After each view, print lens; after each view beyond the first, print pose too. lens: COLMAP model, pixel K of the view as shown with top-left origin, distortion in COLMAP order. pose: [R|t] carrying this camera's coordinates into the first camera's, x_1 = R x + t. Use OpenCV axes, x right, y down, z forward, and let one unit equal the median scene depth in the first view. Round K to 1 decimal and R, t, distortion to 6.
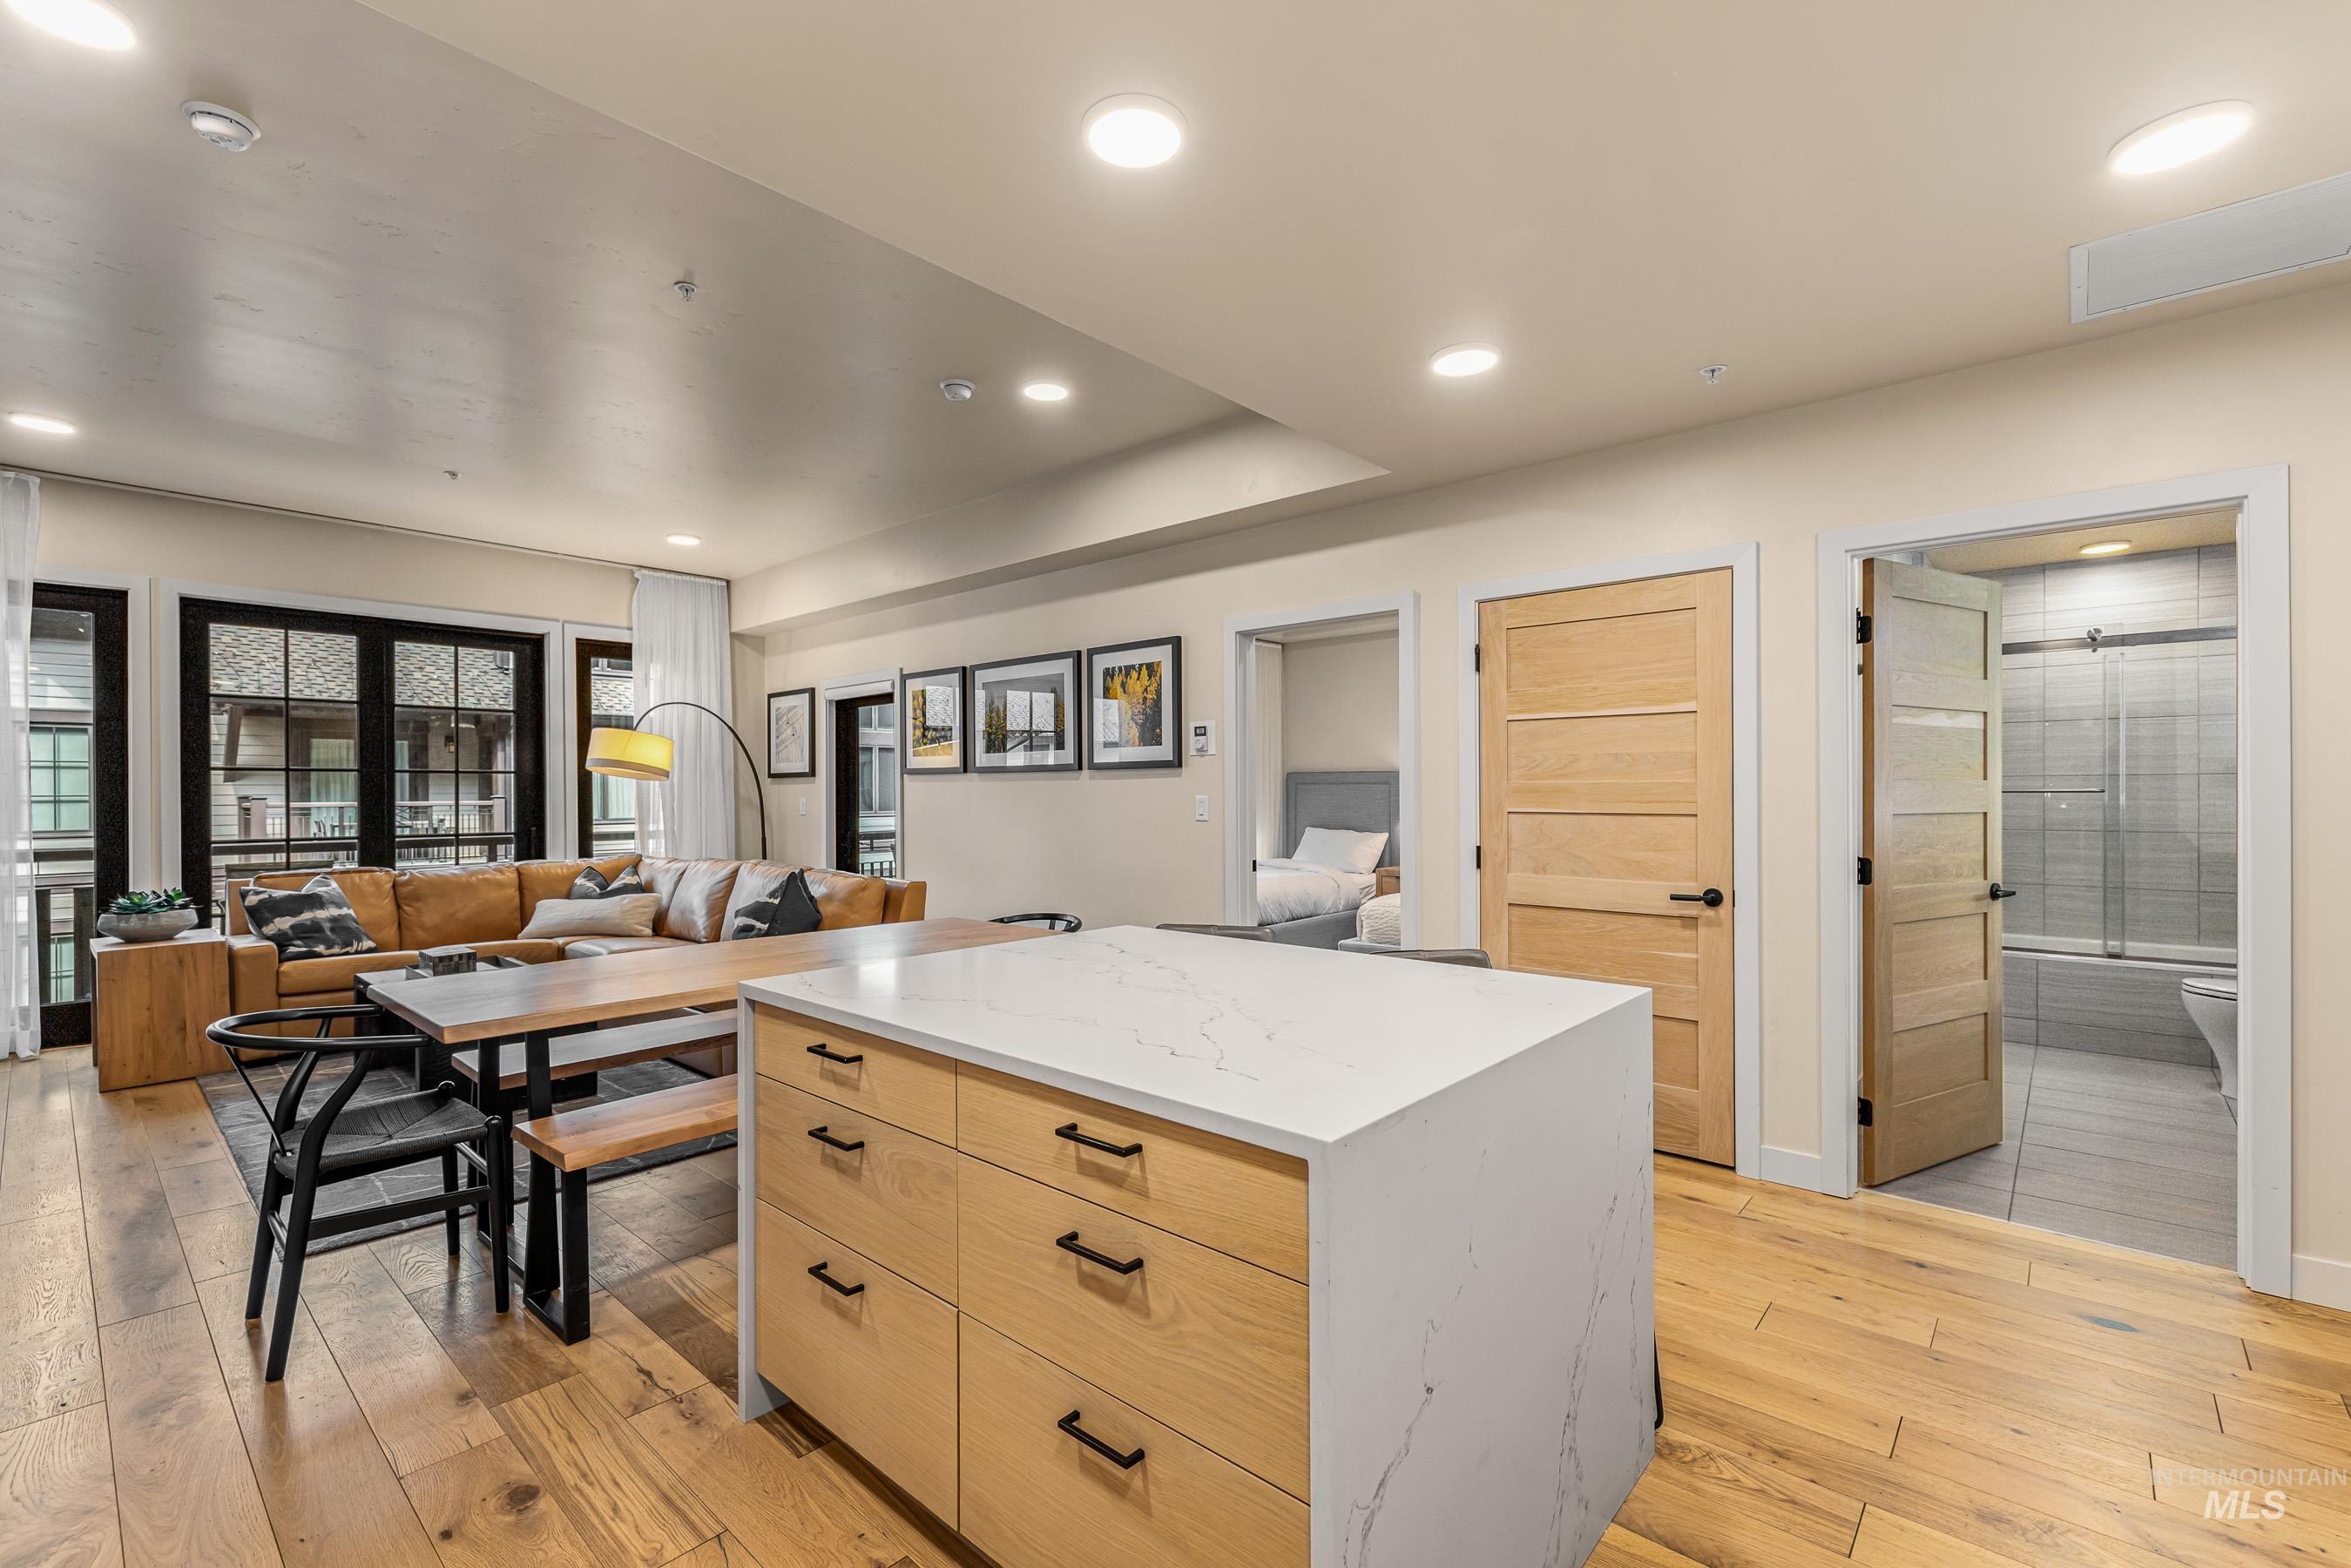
lens RADIAL K [[995.9, 0, 1182.0], [0, 995.9, 788.8], [0, 0, 1]] dist [-0.000988, -0.000572]
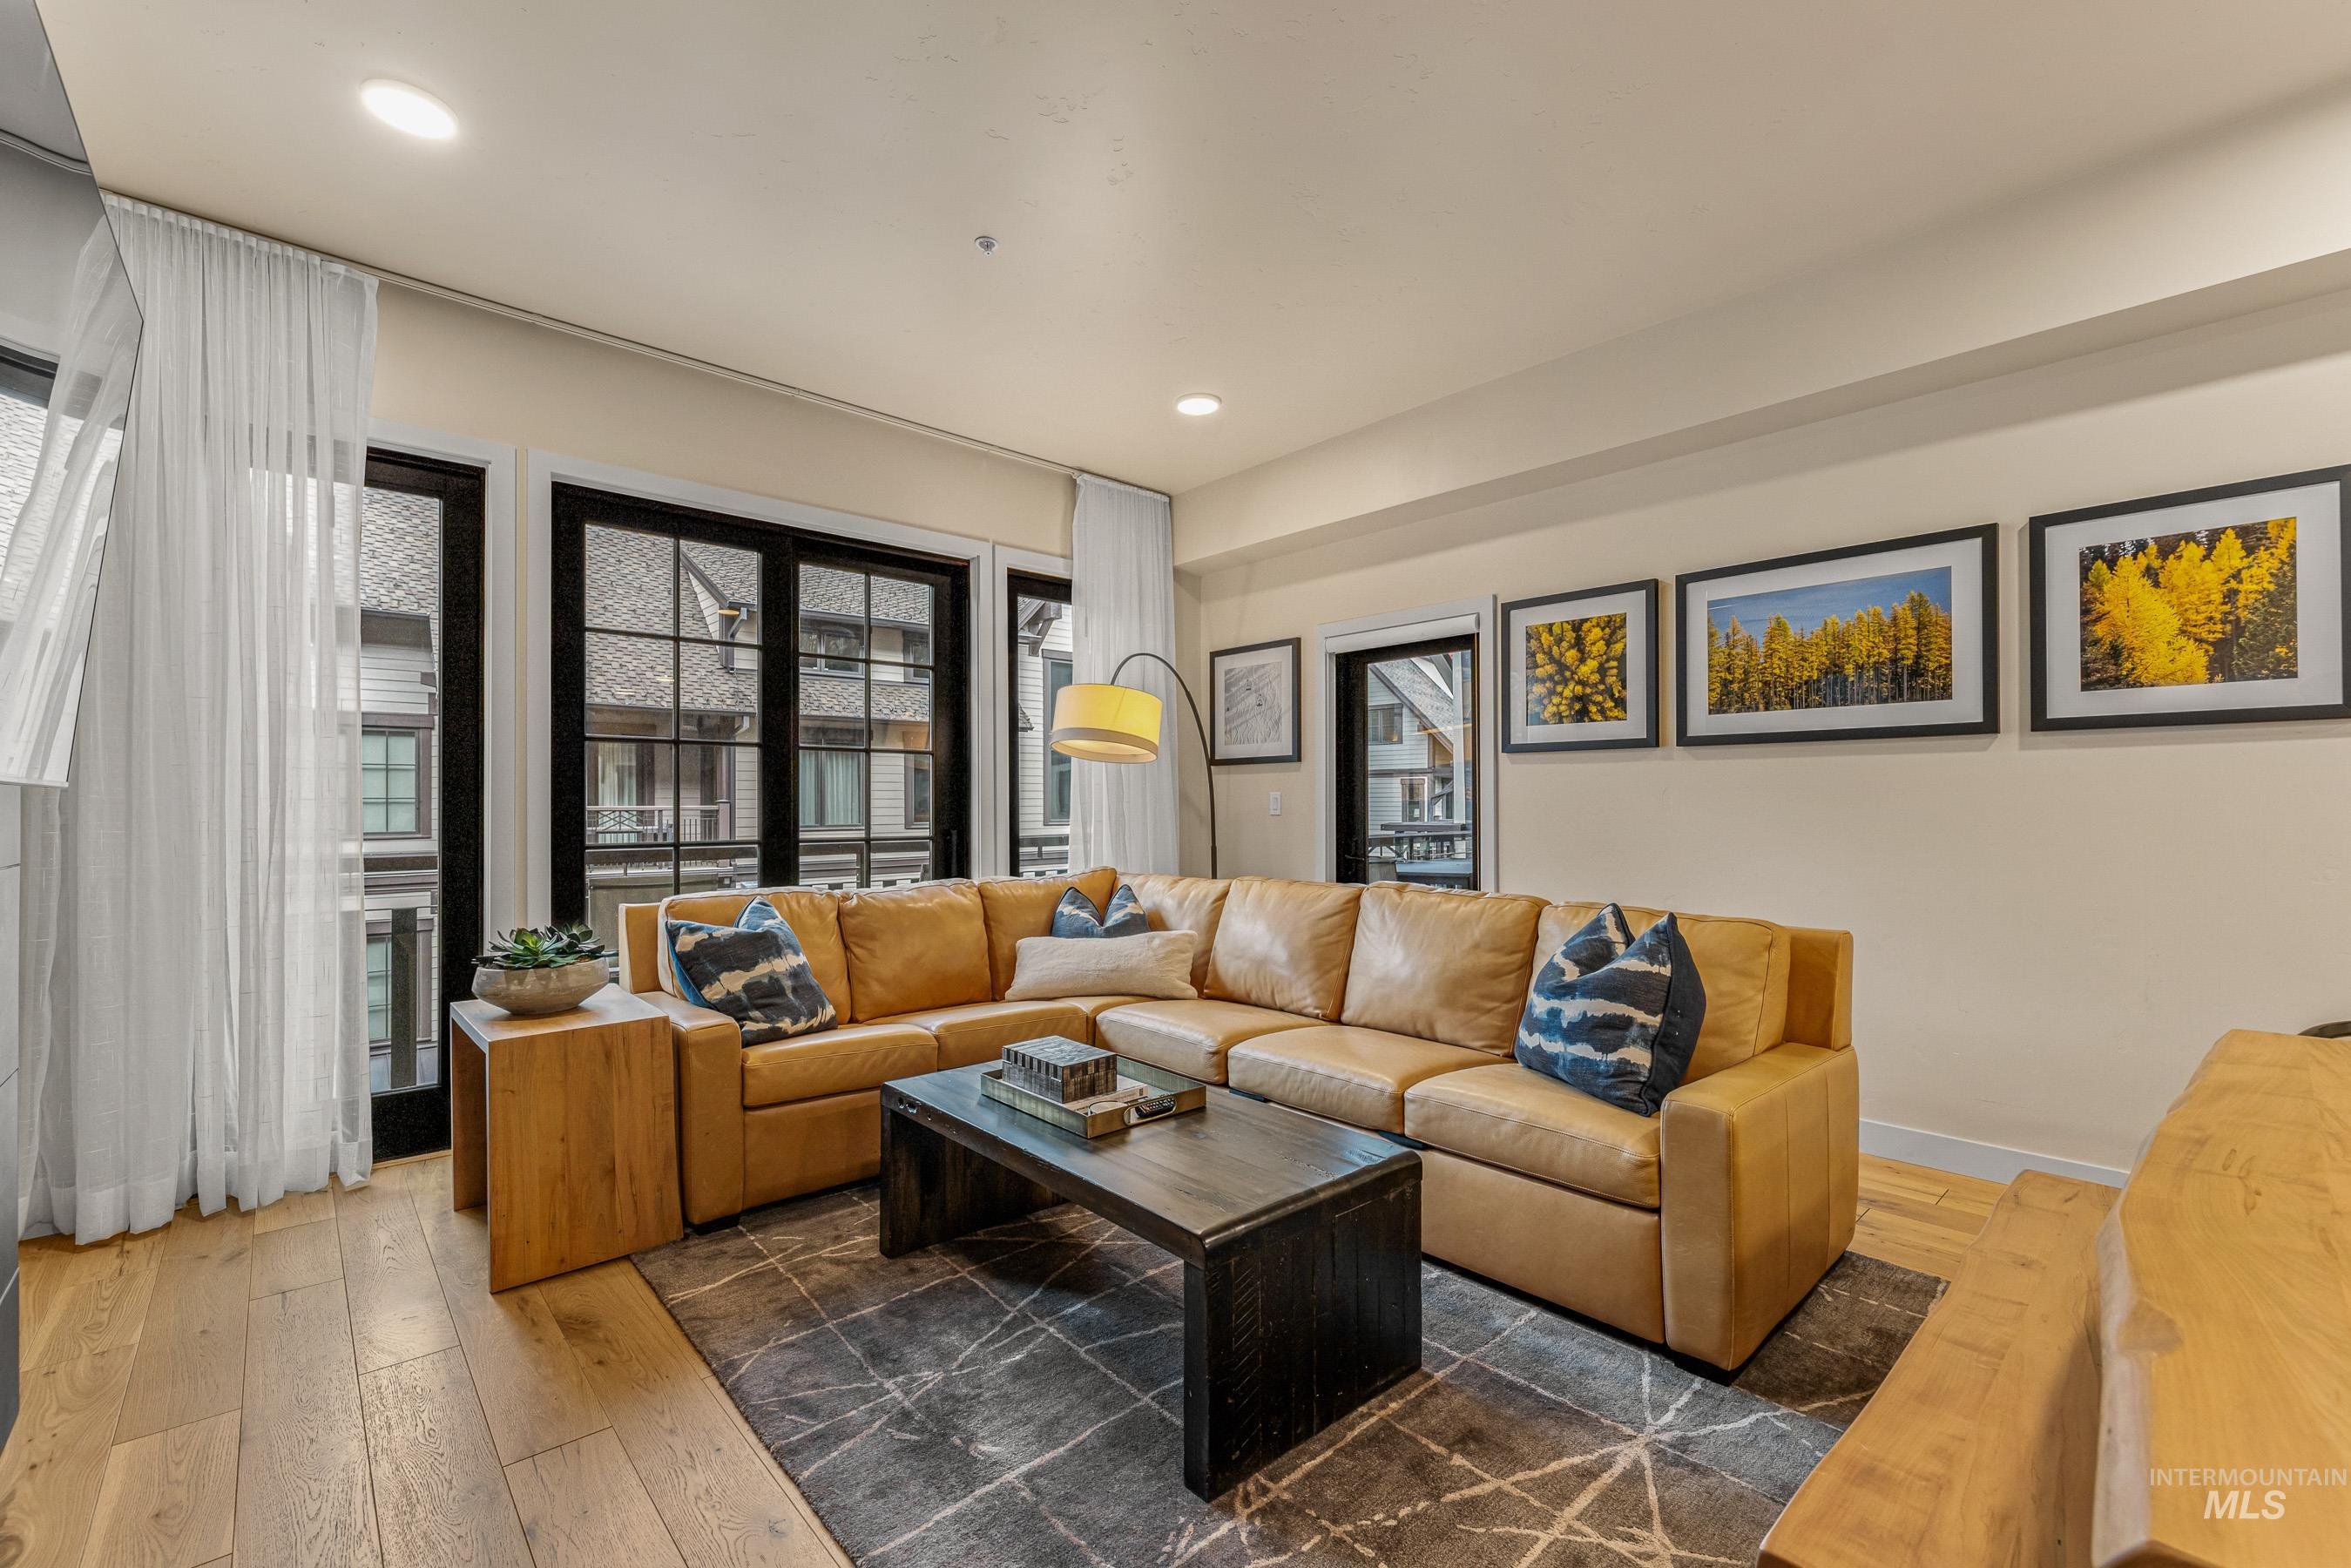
lens RADIAL K [[995.9, 0, 1183.4], [0, 995.9, 793.3], [0, 0, 1]] dist [-0.000988, -0.000572]
pose [[0.992878, 0.001518, -0.119124, -0.456443], [-0.002382, 0.999972, -0.007117, 0.018941], [0.119110, 0.007350, 0.992854, 0.349478]]
